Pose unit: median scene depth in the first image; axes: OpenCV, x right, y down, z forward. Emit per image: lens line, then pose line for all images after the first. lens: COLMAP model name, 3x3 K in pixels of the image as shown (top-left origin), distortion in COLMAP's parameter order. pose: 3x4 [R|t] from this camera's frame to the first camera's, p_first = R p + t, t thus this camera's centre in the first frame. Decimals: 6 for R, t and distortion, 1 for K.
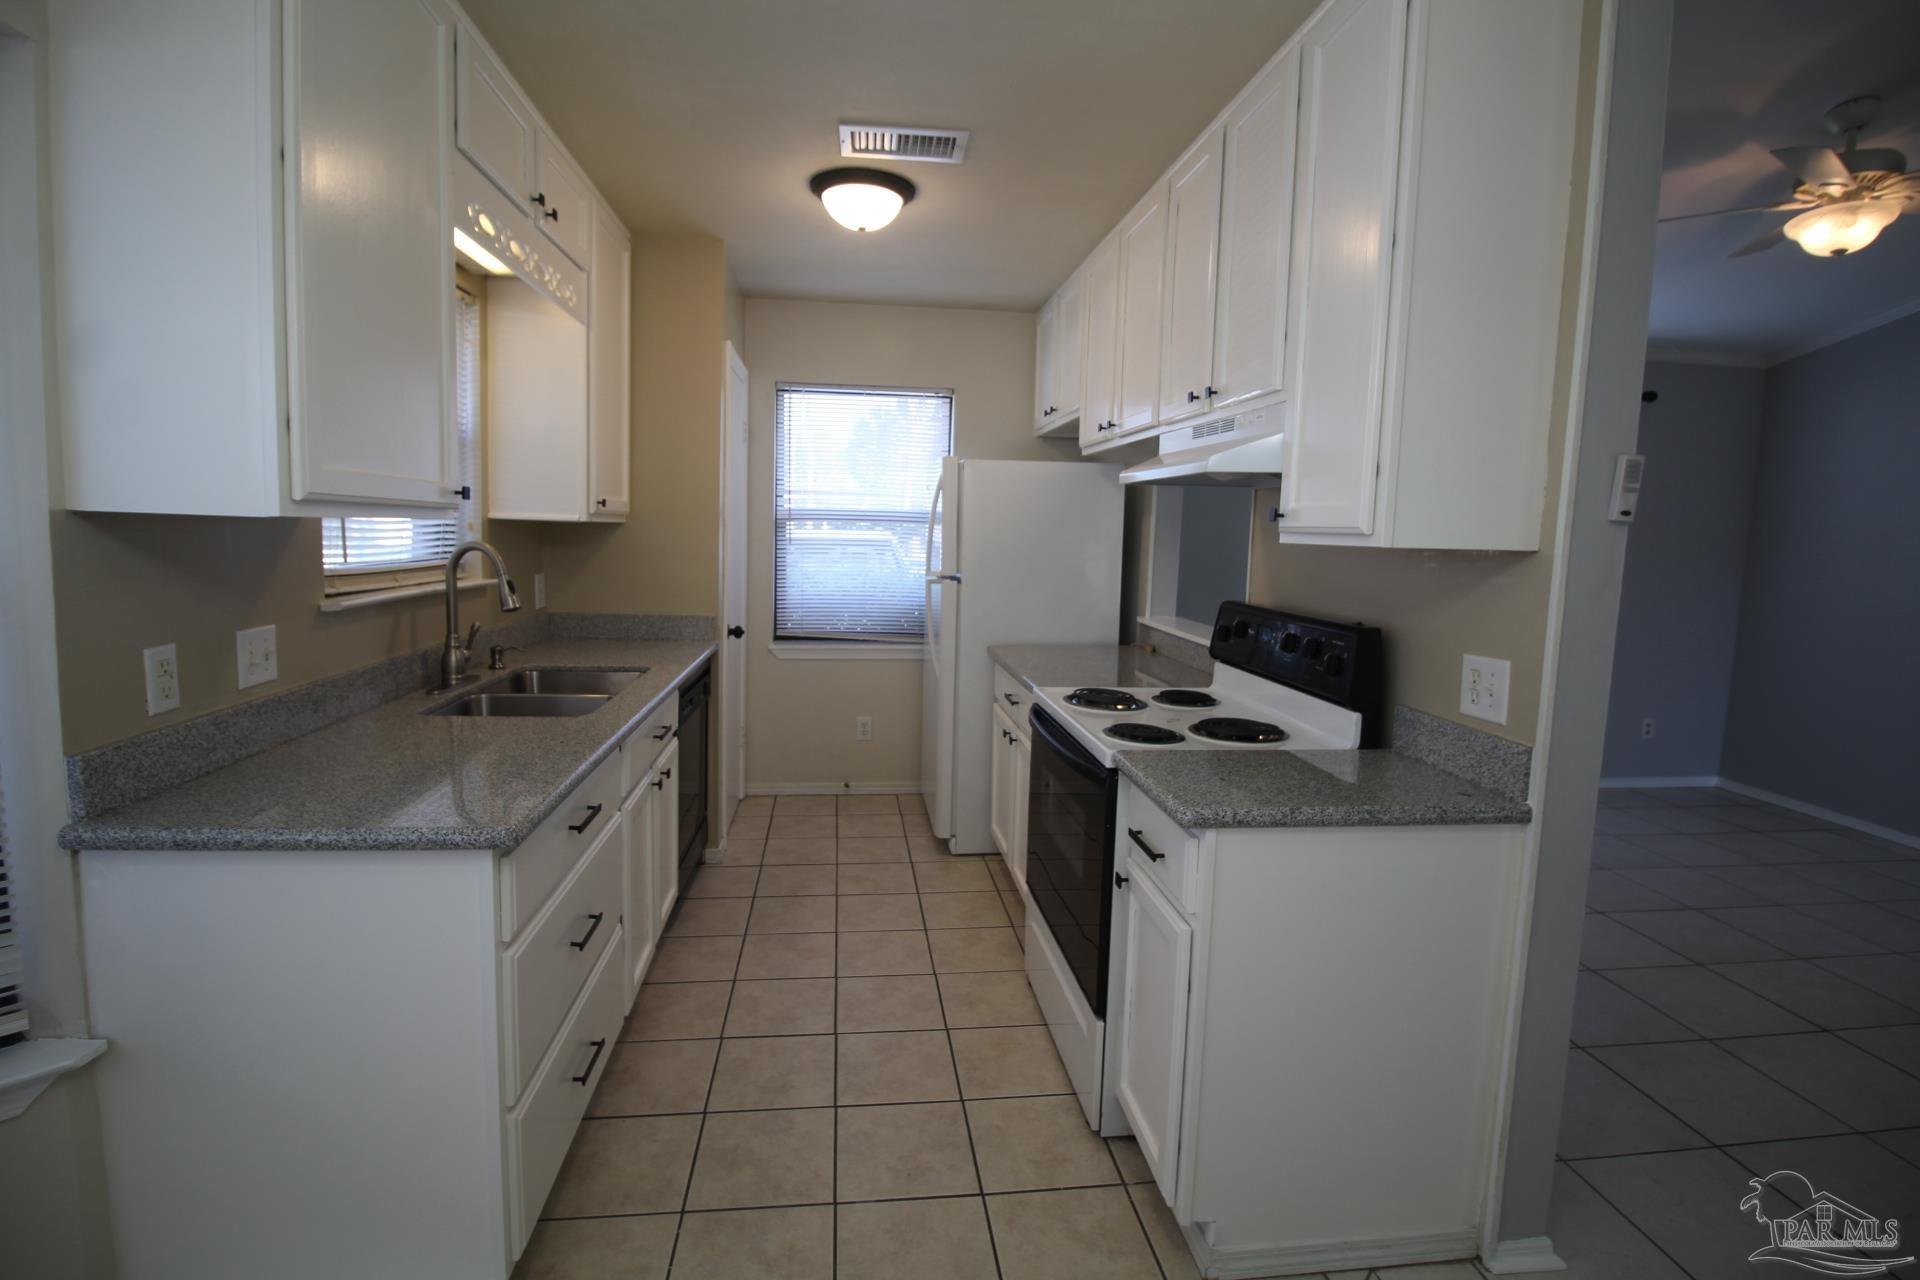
lens RADIAL K [[894.2, 0, 952.9], [0, 894.2, 627.7], [0, 0, 1]] dist [-0.011766, -0.009089]
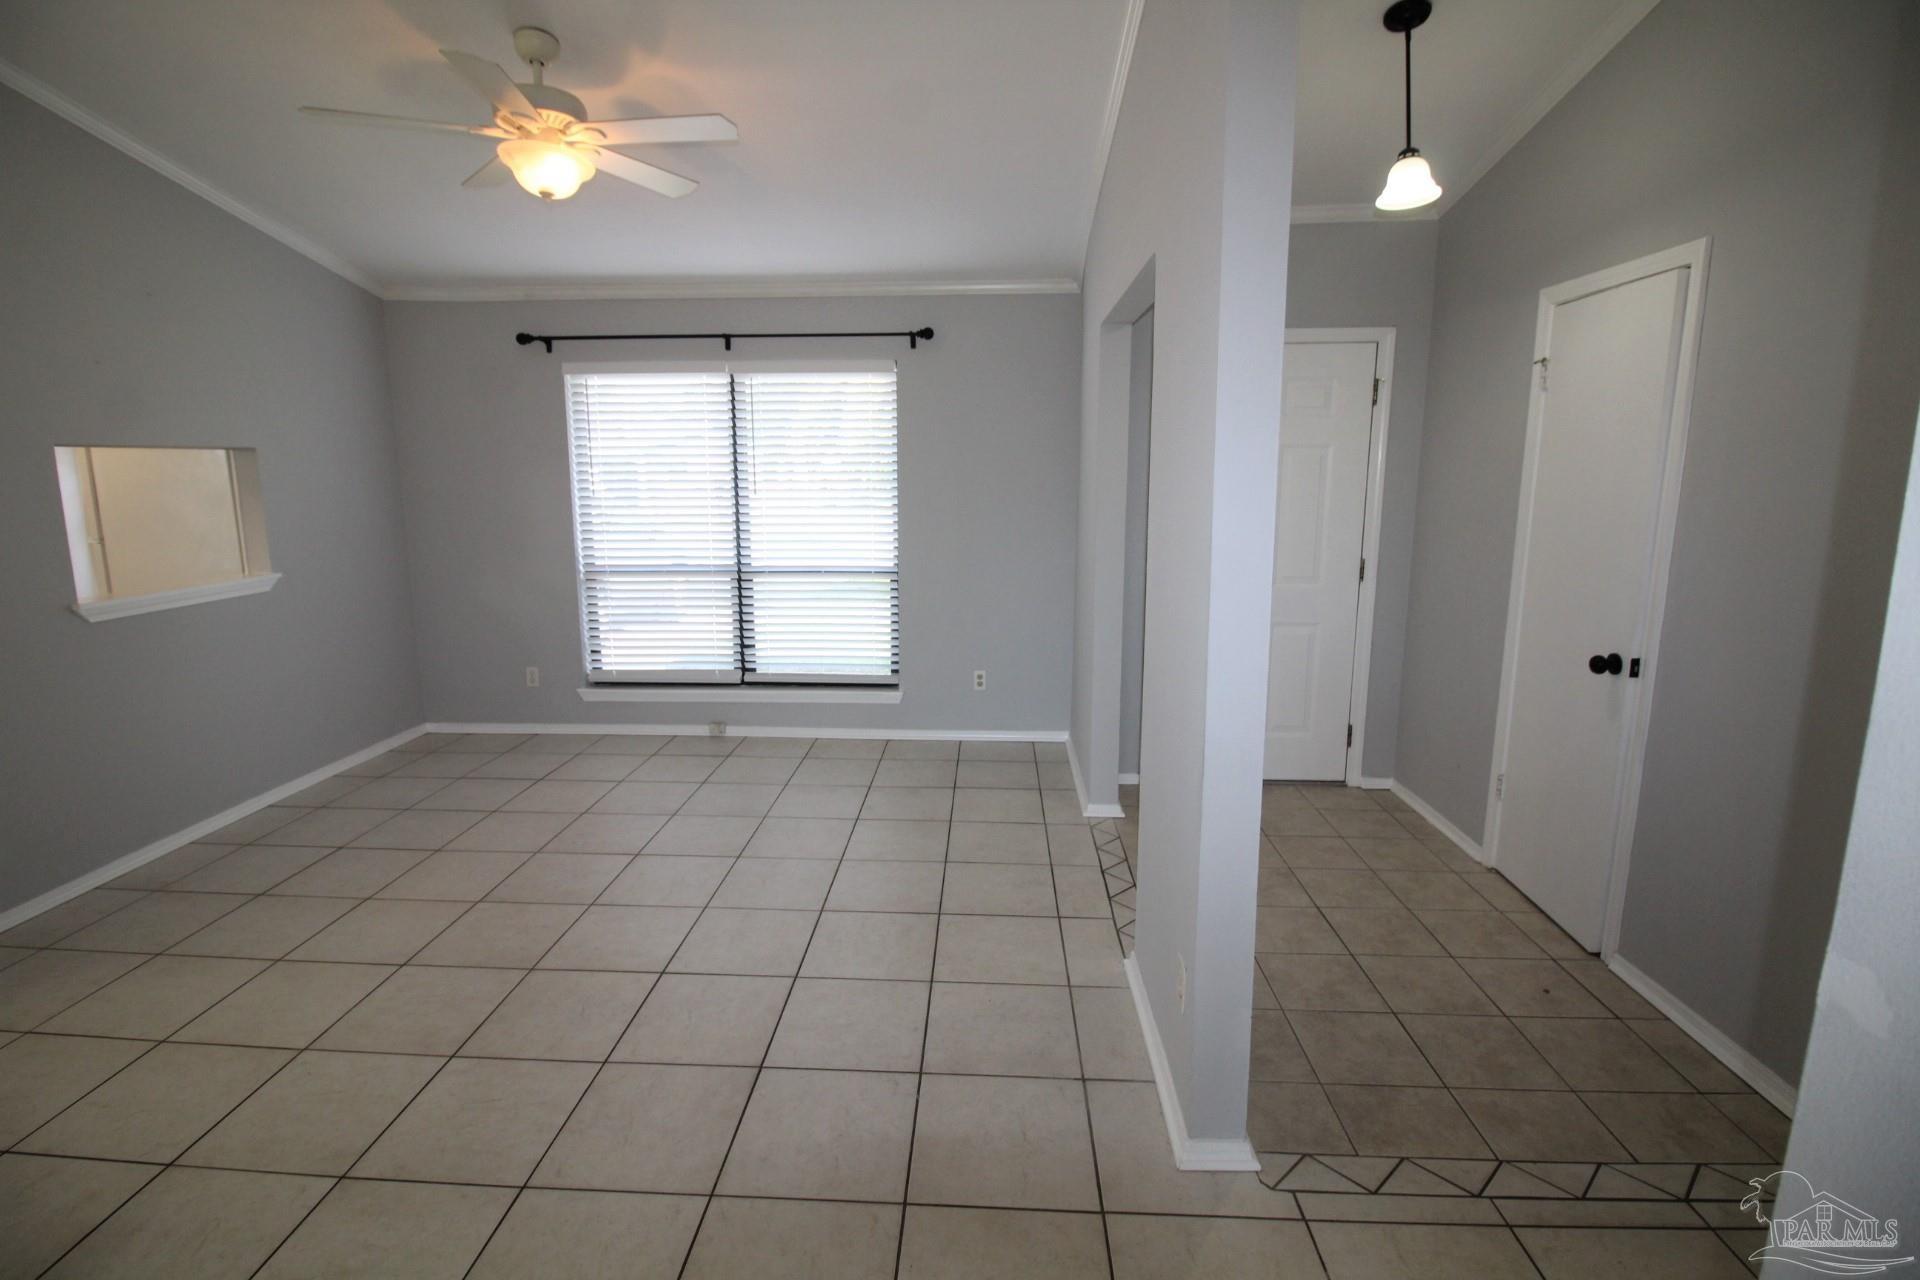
lens RADIAL K [[894.2, 0, 952.6], [0, 894.2, 640.0], [0, 0, 1]] dist [-0.011766, -0.009089]
pose [[0.986891, 0.001498, -0.161379, 2.362485], [0.009273, 0.997779, 0.065970, 0.014385], [0.161120, -0.066602, 0.984685, 0.093283]]
